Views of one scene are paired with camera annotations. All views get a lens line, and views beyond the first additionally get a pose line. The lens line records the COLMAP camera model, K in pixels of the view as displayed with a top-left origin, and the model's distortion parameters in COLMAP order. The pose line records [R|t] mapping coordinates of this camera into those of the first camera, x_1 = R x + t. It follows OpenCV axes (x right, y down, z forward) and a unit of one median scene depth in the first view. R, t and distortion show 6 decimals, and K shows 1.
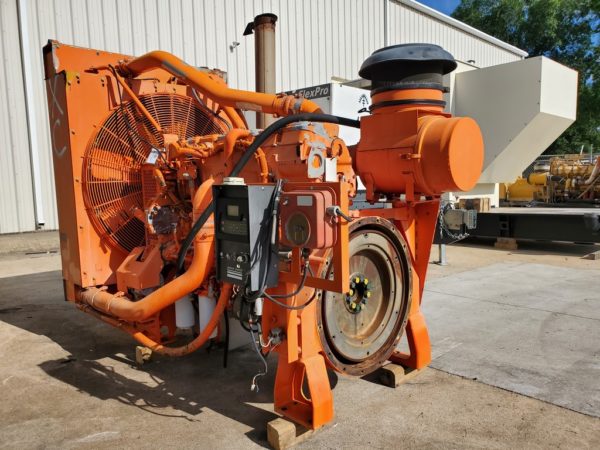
lens RADIAL K [[469.0, 0, 300.0], [0, 469.0, 225.0], [0, 0, 1]] dist [0.007642, 0.005945]
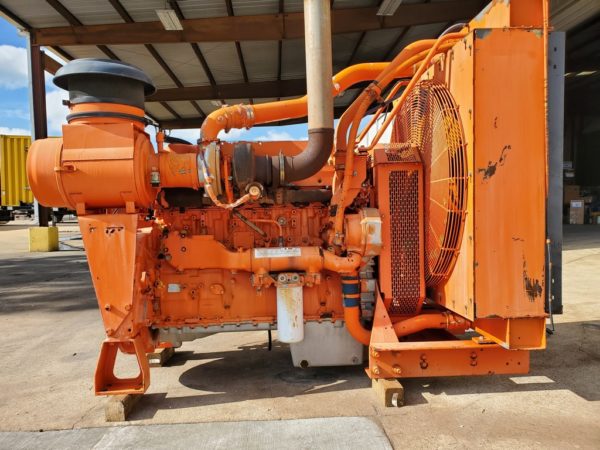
lens RADIAL K [[469.0, 0, 300.0], [0, 469.0, 225.0], [0, 0, 1]] dist [0.007642, 0.005945]
pose [[-0.656291, 0.050767, -0.752798, 0.712848], [-0.035913, 0.994501, 0.098377, -0.141366], [0.753653, 0.091599, -0.650859, 1.936649]]
